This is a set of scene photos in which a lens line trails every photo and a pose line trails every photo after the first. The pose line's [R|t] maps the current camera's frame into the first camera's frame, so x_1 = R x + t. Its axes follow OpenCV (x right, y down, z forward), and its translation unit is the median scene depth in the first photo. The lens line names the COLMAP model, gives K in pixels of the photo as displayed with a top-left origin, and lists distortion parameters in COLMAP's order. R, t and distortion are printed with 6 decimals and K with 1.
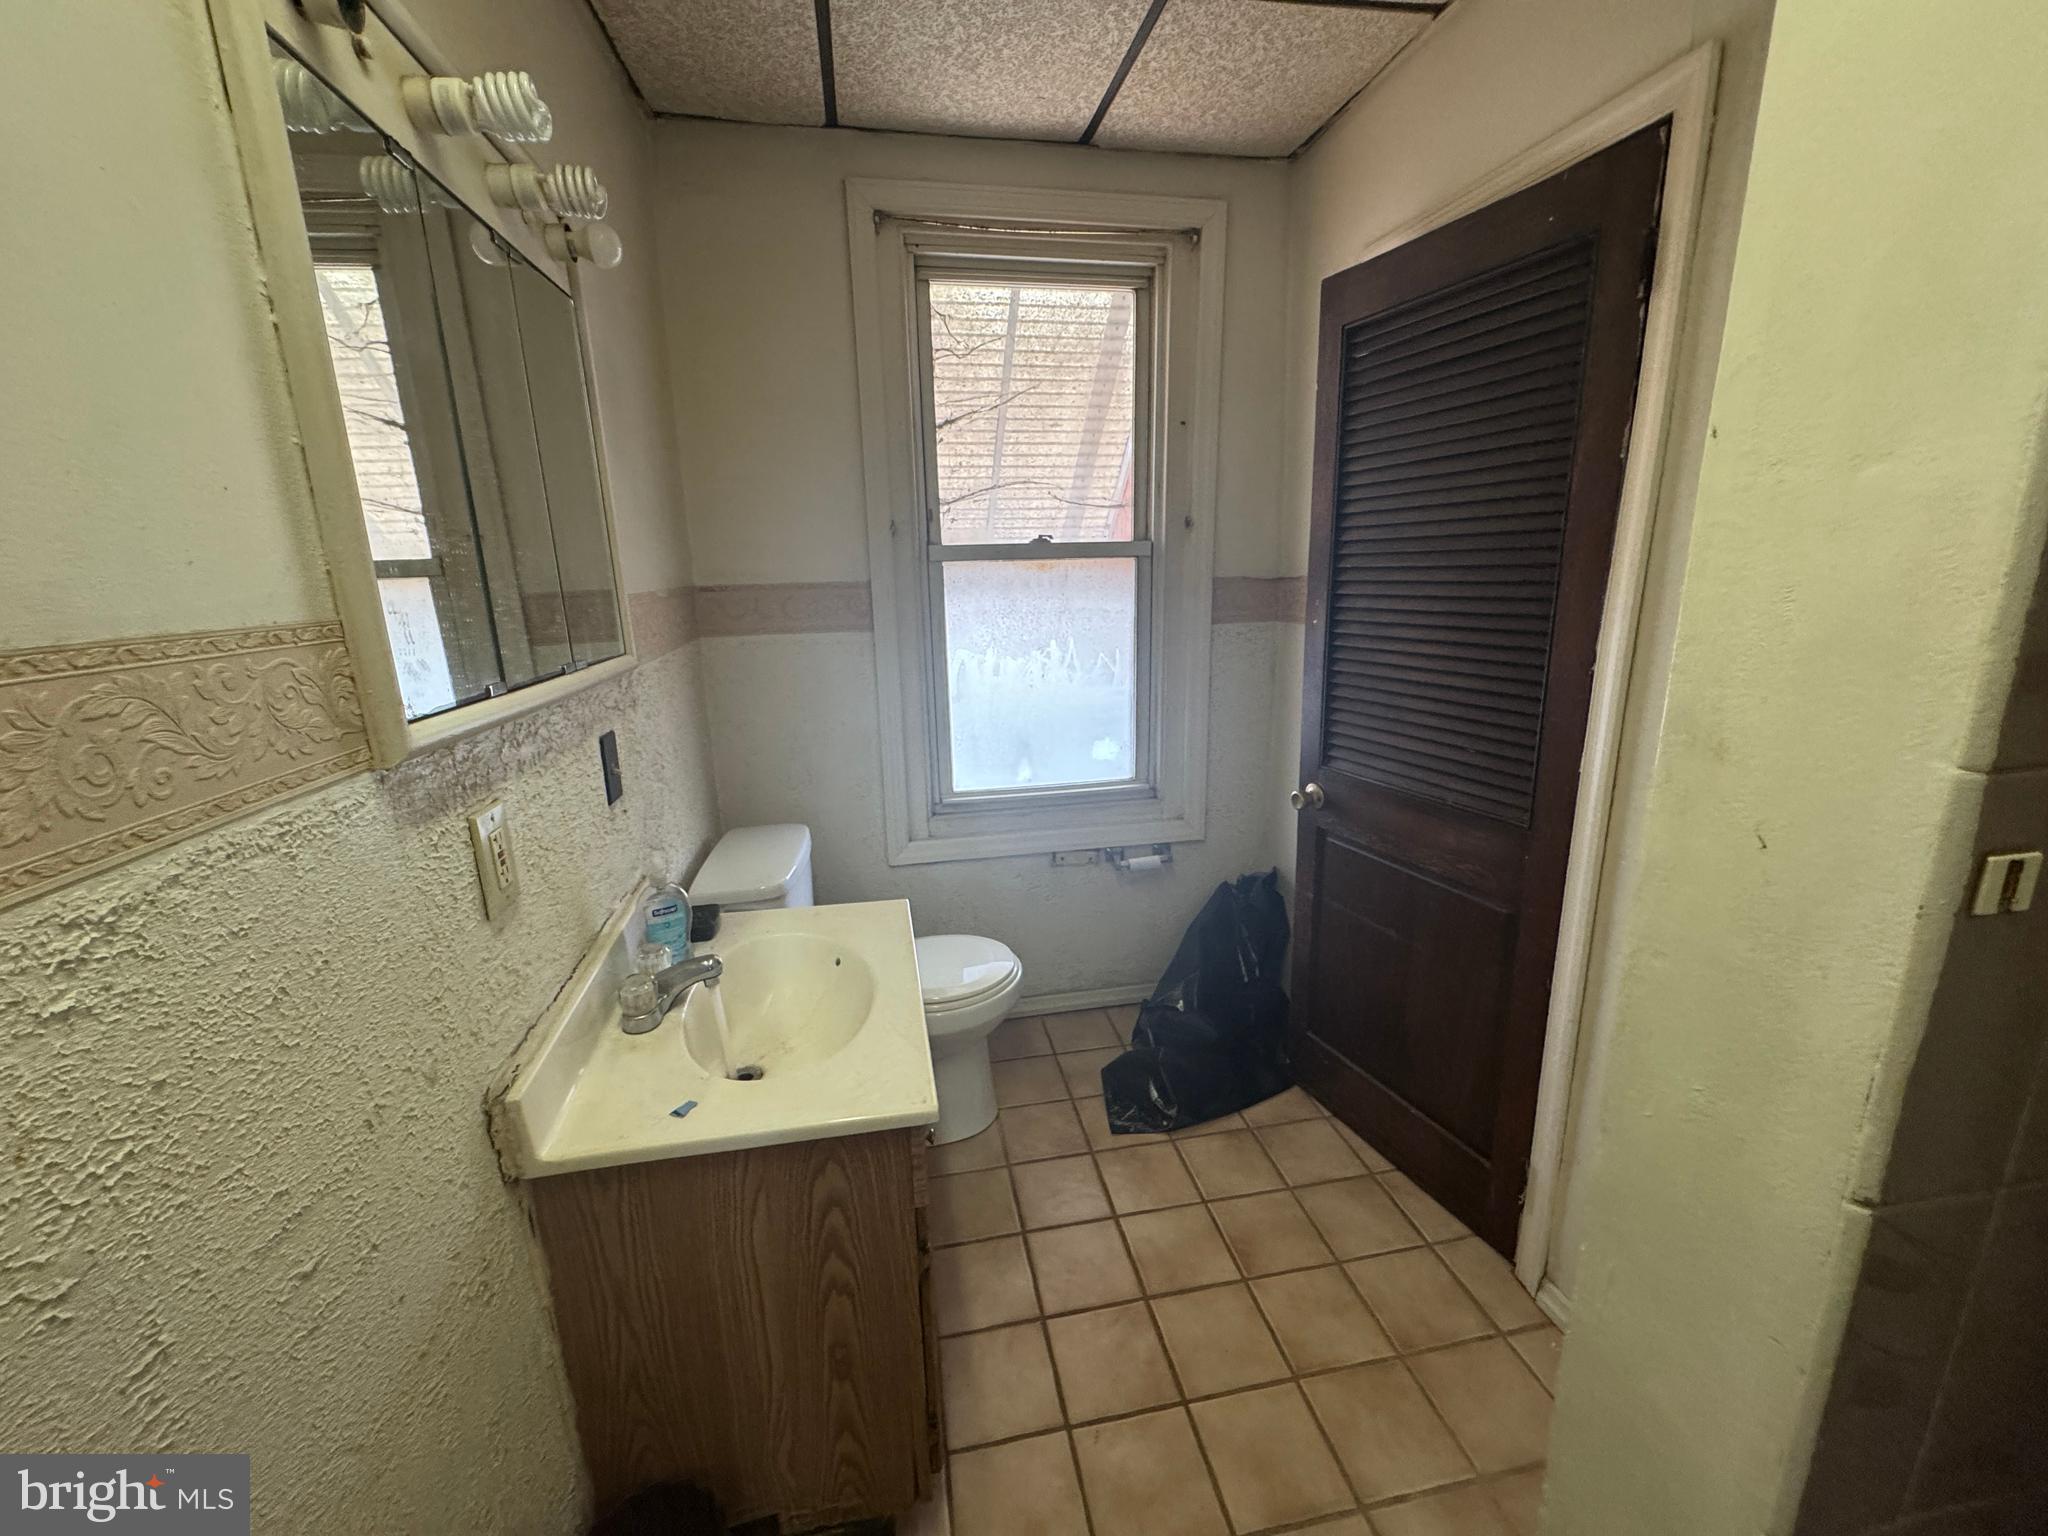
lens RADIAL K [[815.5, 0, 1024.2], [0, 815.5, 764.5], [0, 0, 1]] dist [-0.001519, -0.000254]
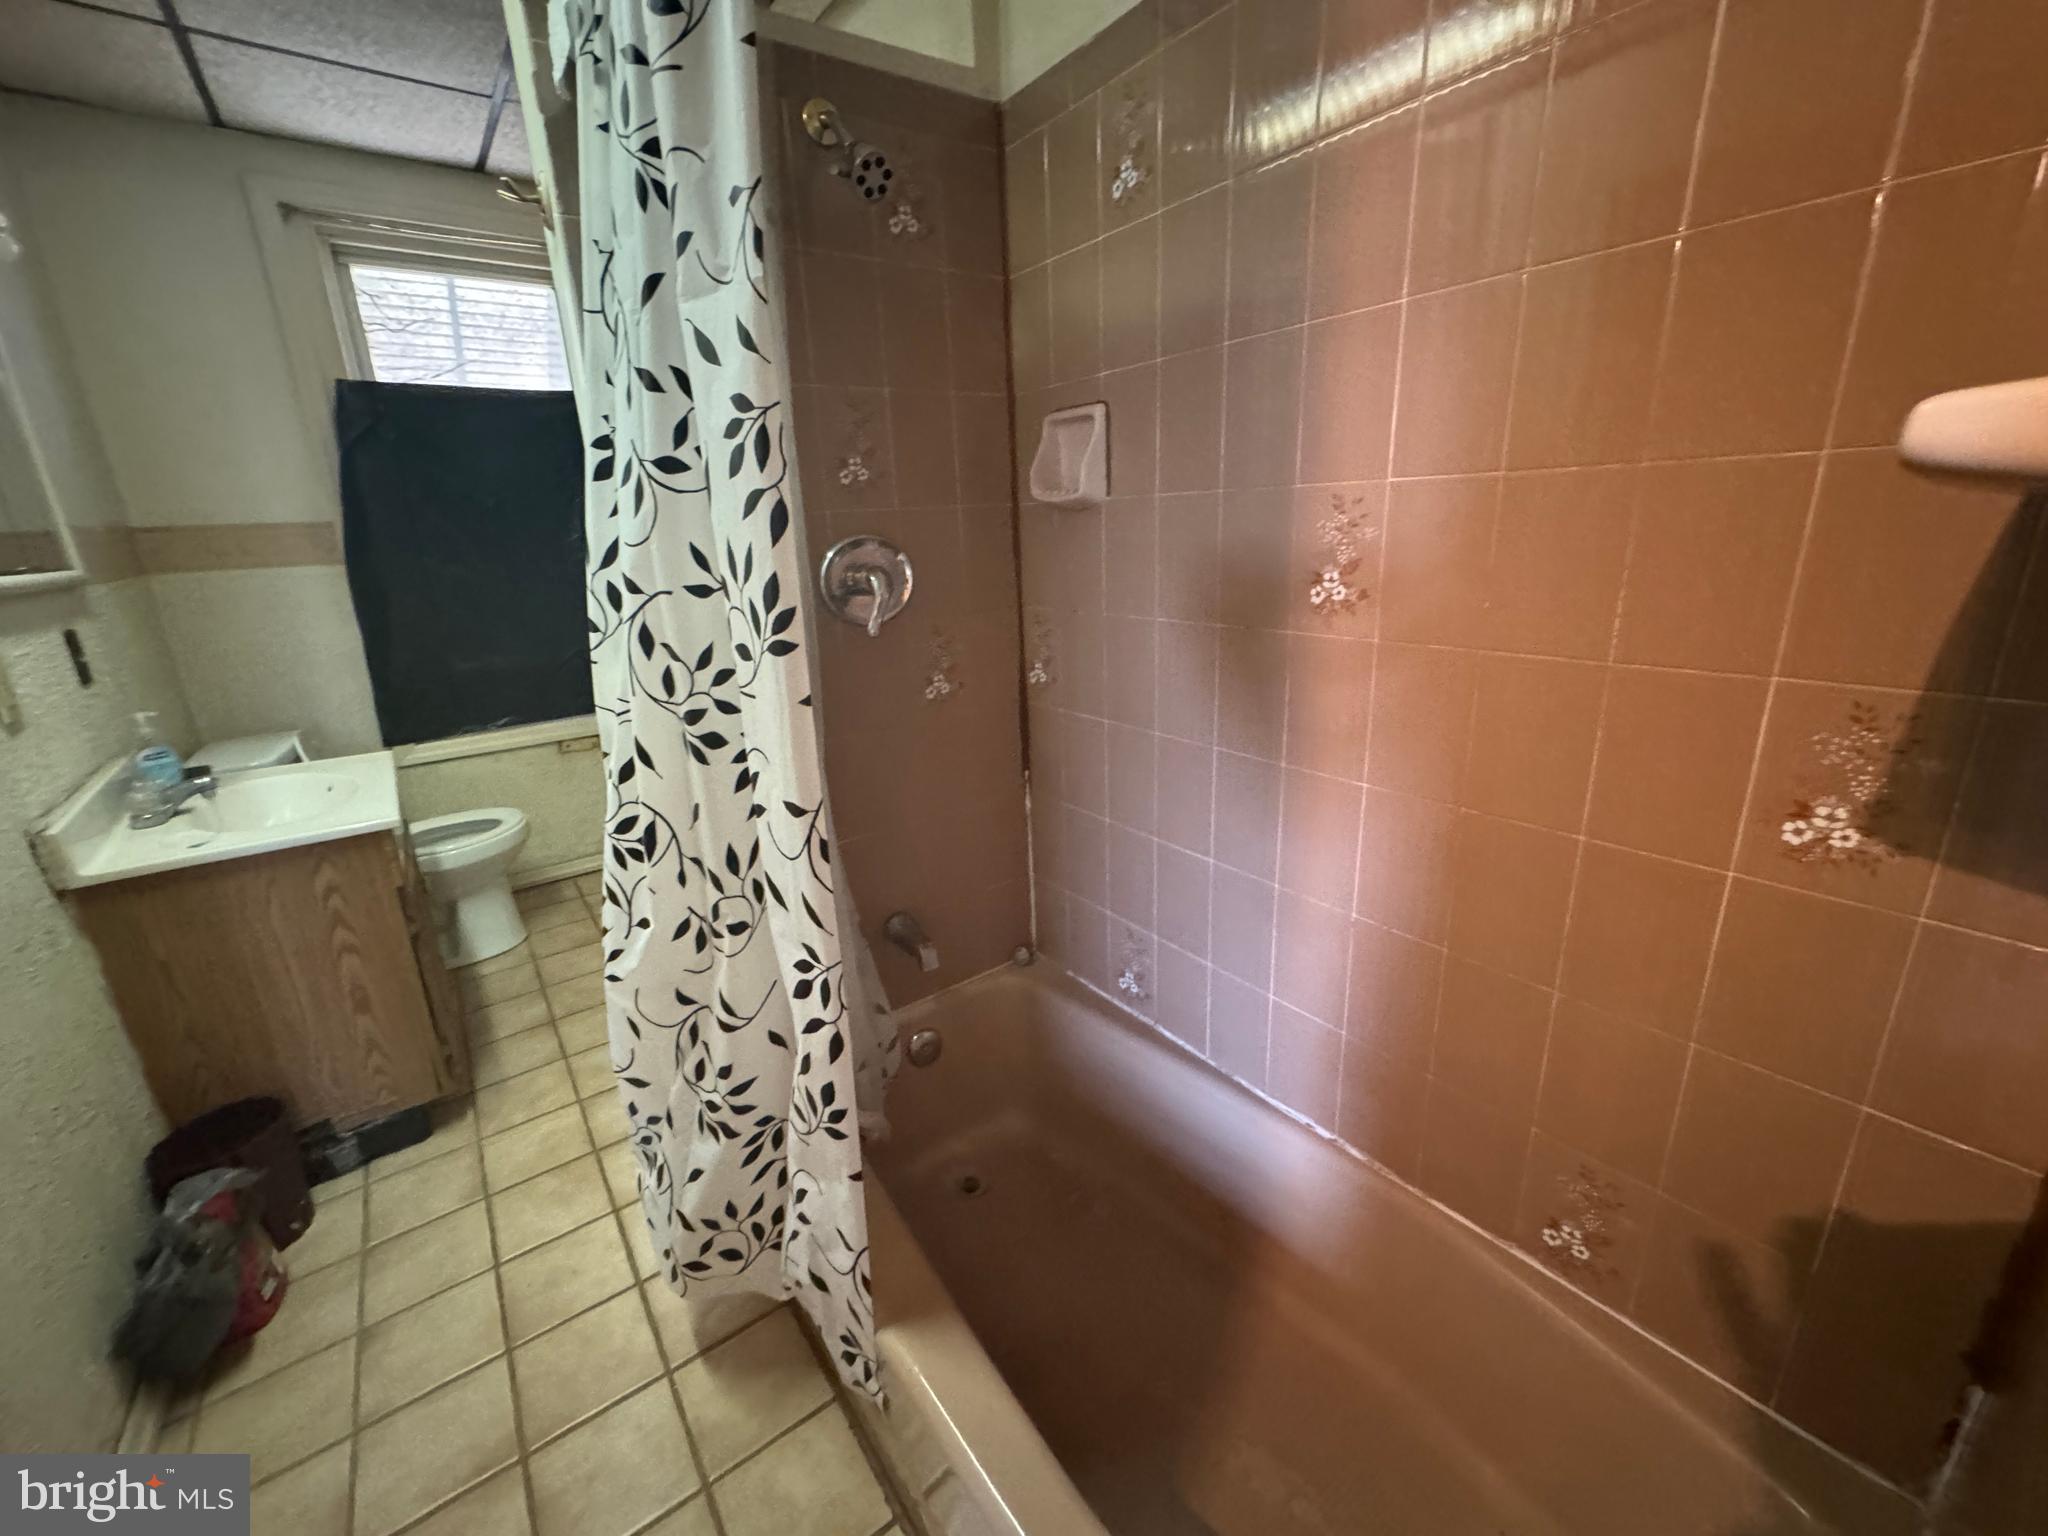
lens RADIAL K [[815.5, 0, 1023.0], [0, 815.5, 768.7], [0, 0, 1]] dist [-0.001519, -0.000254]
pose [[0.899549, -0.133689, 0.415860, 0.228296], [0.115257, 0.990919, 0.069244, 0.219579], [-0.421341, -0.014358, 0.906789, -0.659236]]
